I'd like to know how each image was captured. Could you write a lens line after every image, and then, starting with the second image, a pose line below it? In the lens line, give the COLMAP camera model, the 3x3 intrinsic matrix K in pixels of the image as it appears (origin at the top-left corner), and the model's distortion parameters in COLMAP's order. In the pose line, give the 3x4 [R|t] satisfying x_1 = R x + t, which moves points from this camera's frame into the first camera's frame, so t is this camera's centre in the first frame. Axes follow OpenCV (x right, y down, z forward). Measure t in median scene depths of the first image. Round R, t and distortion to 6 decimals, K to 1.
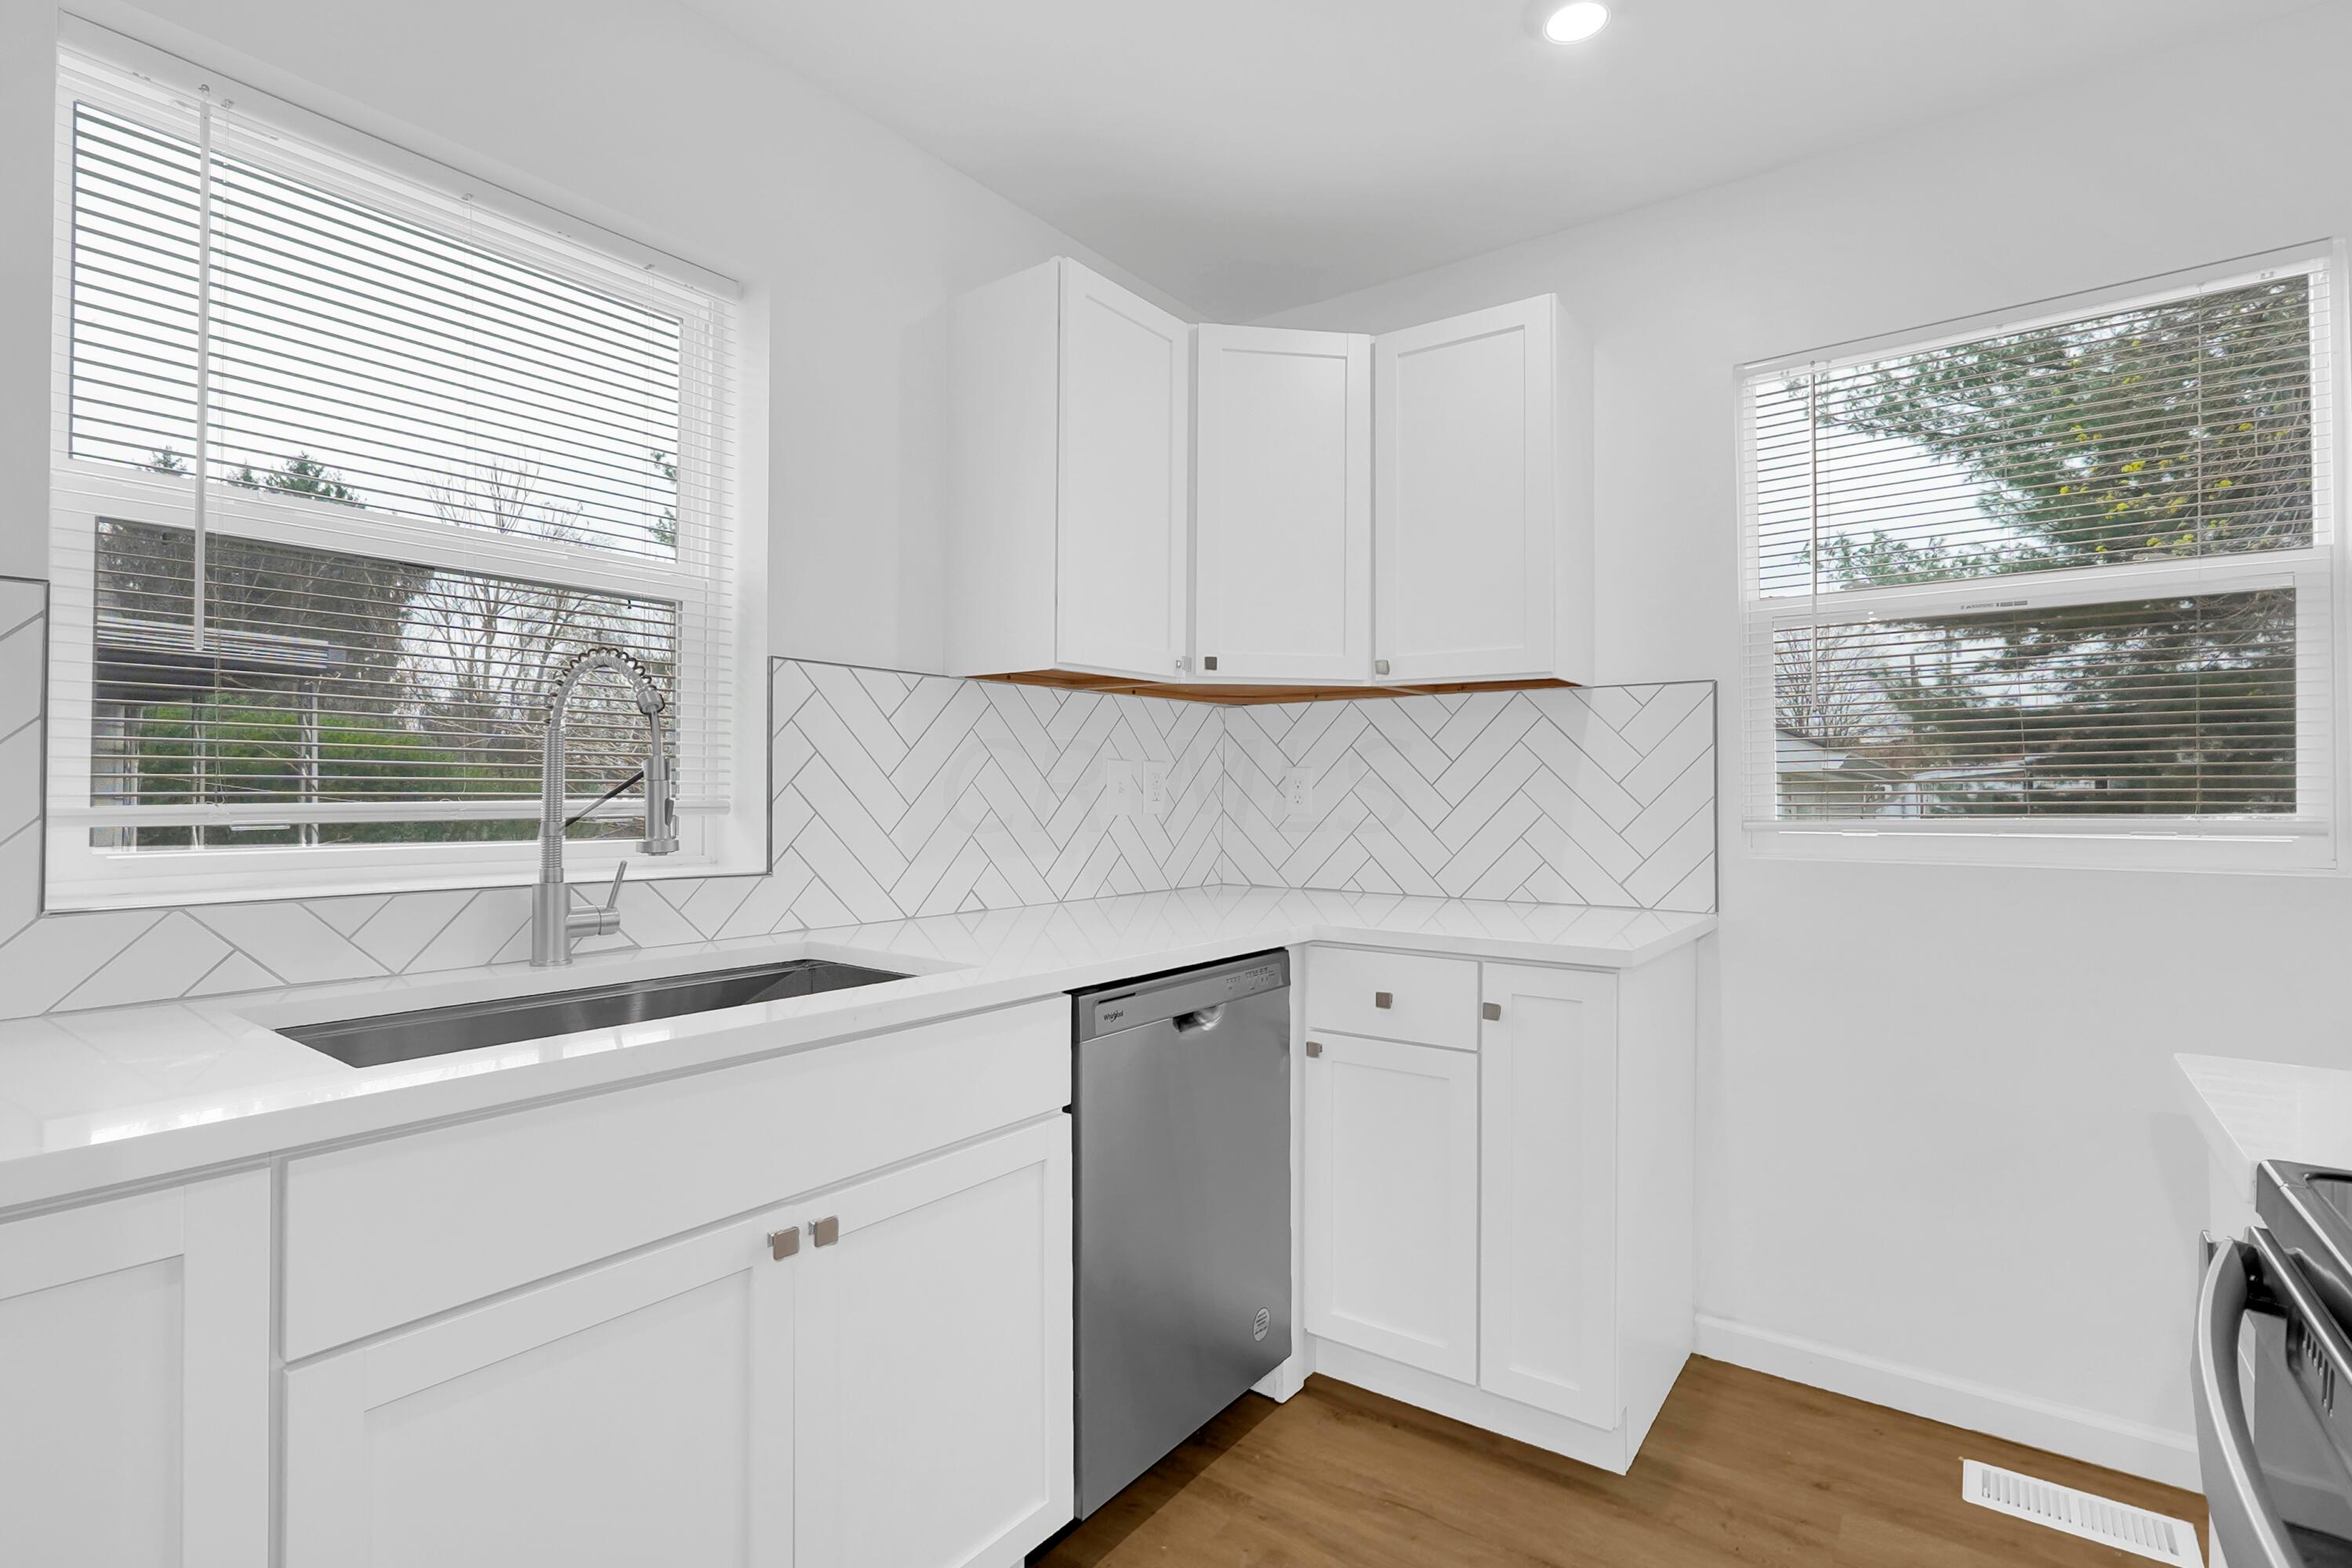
lens RADIAL K [[1099.6, 0, 1195.0], [0, 1099.6, 790.1], [0, 0, 1]] dist [-0.009607, 0.004344]
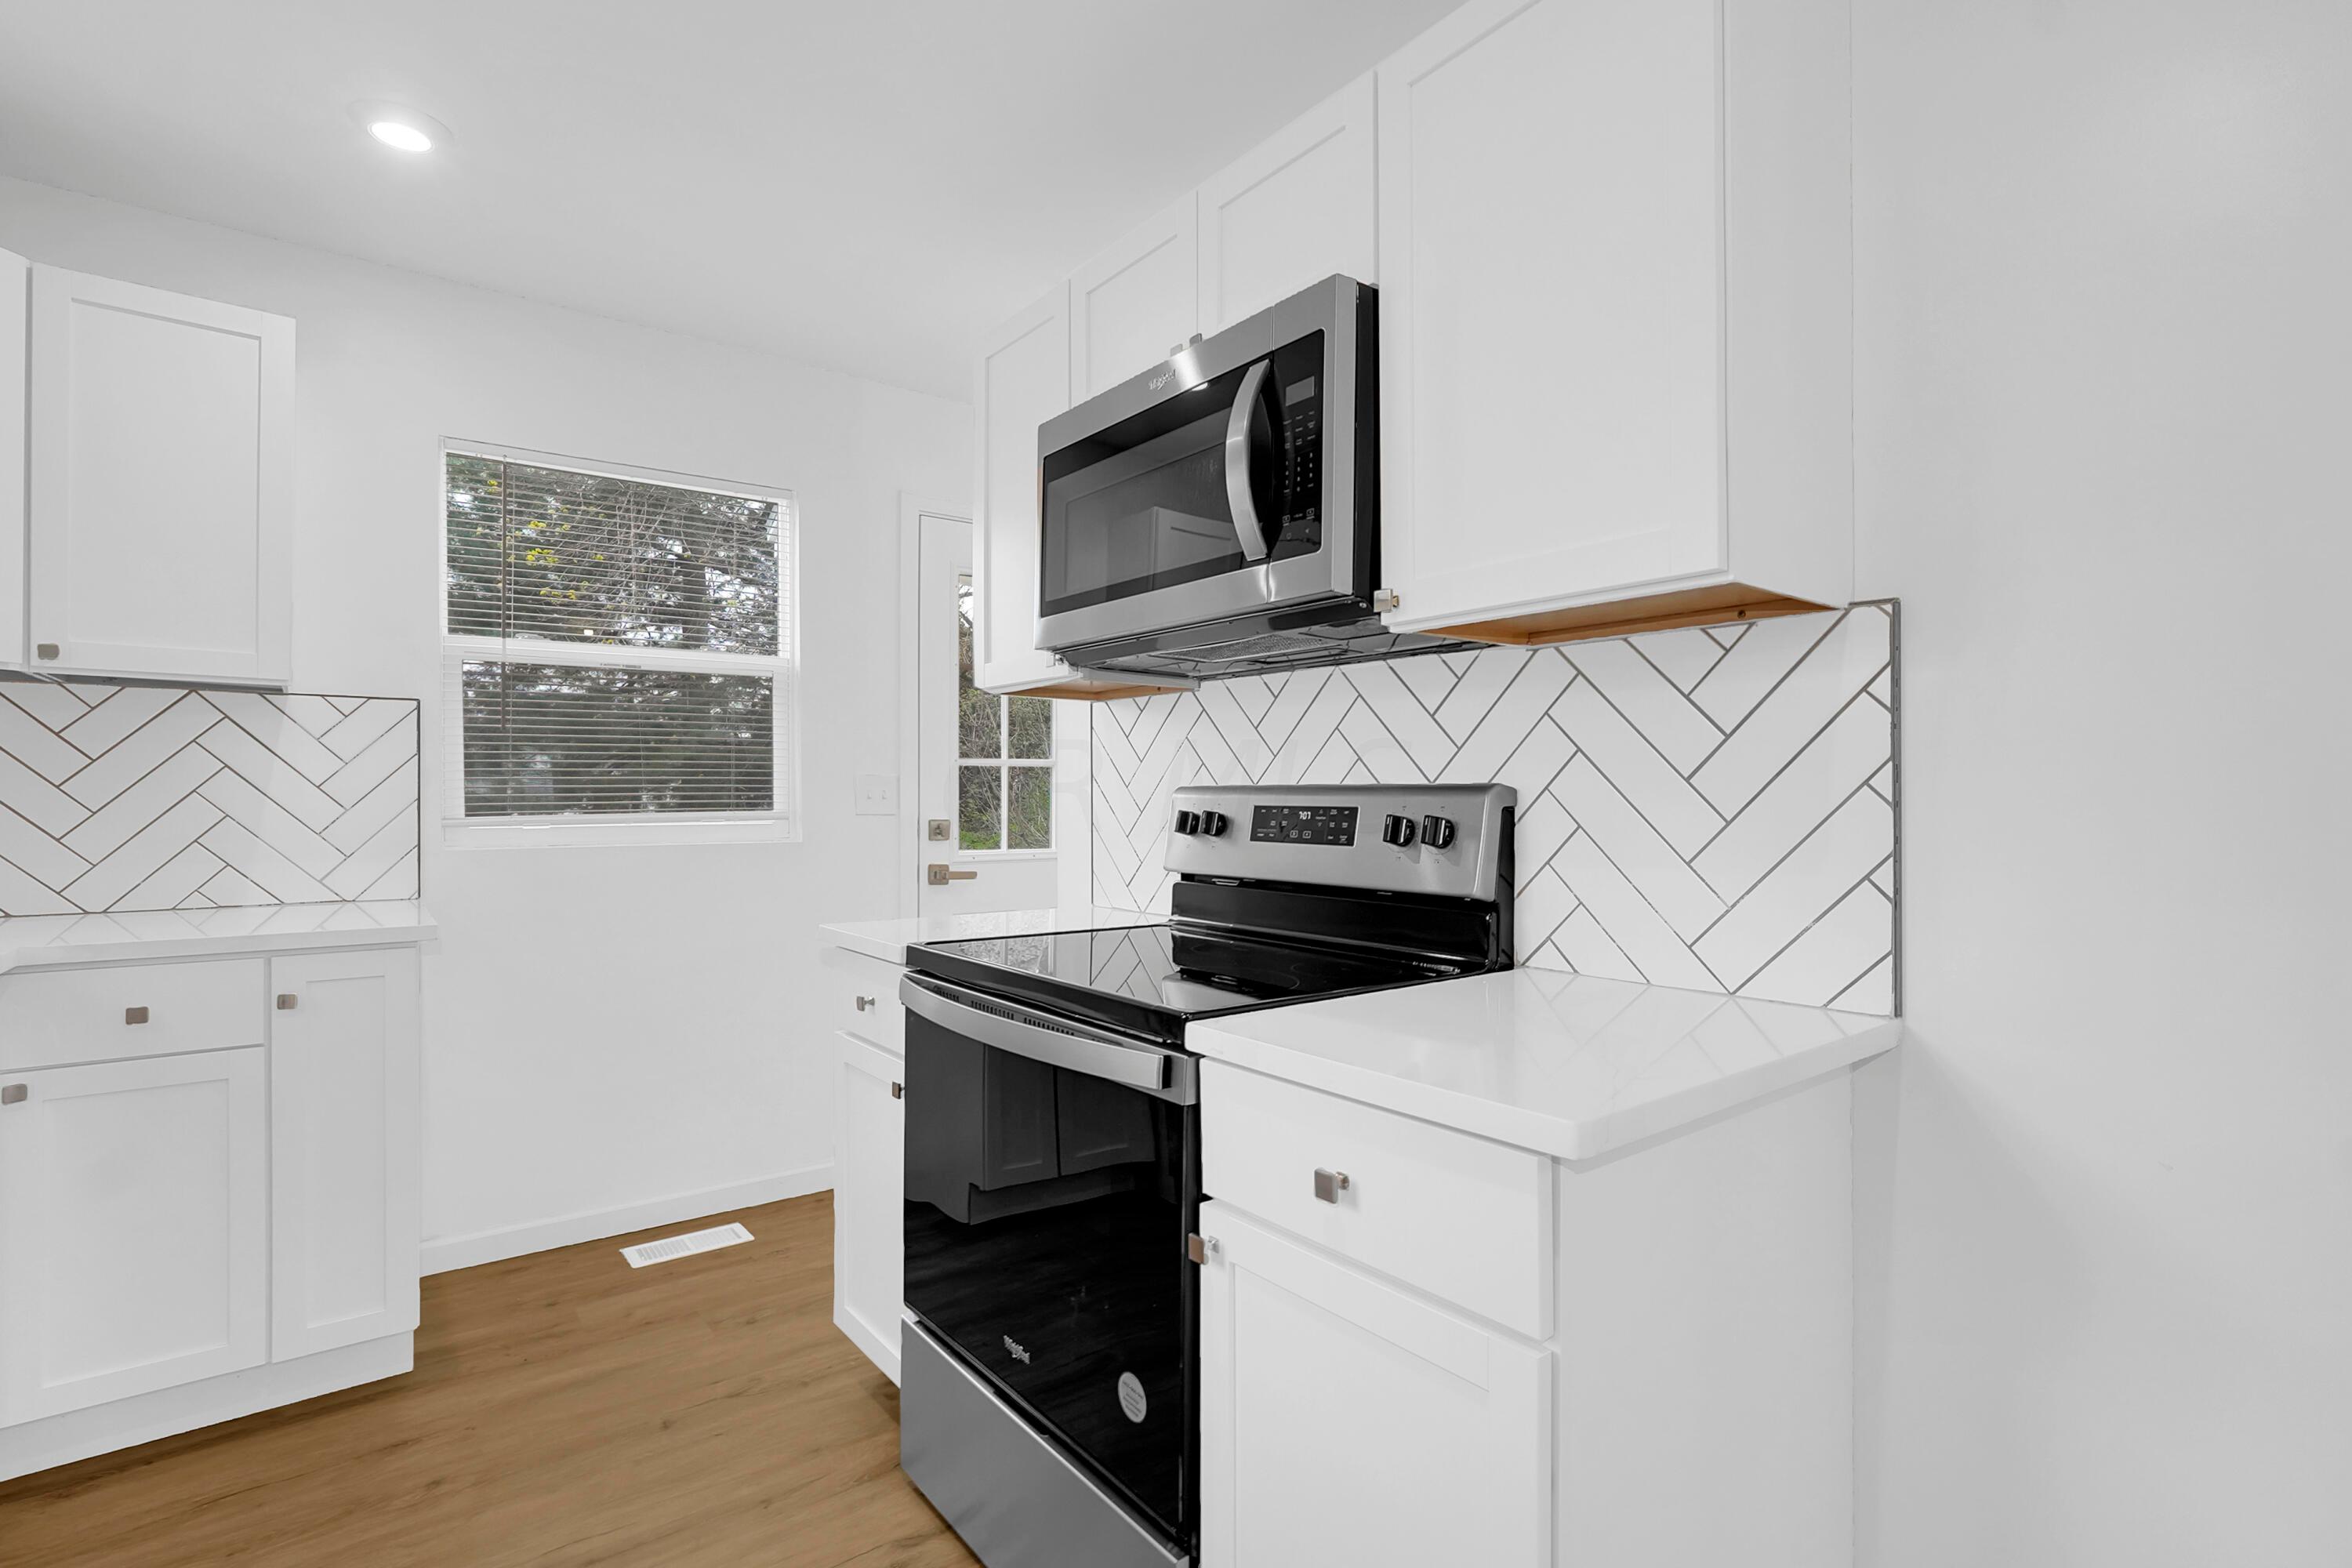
lens RADIAL K [[1099.6, 0, 1161.0], [0, 1099.6, 795.5], [0, 0, 1]] dist [-0.009607, 0.004344]
pose [[0.291655, 0.000763, 0.956523, -0.454272], [-0.004755, 0.999988, 0.000652, -0.002053], [-0.956512, -0.004739, 0.291655, -0.107213]]
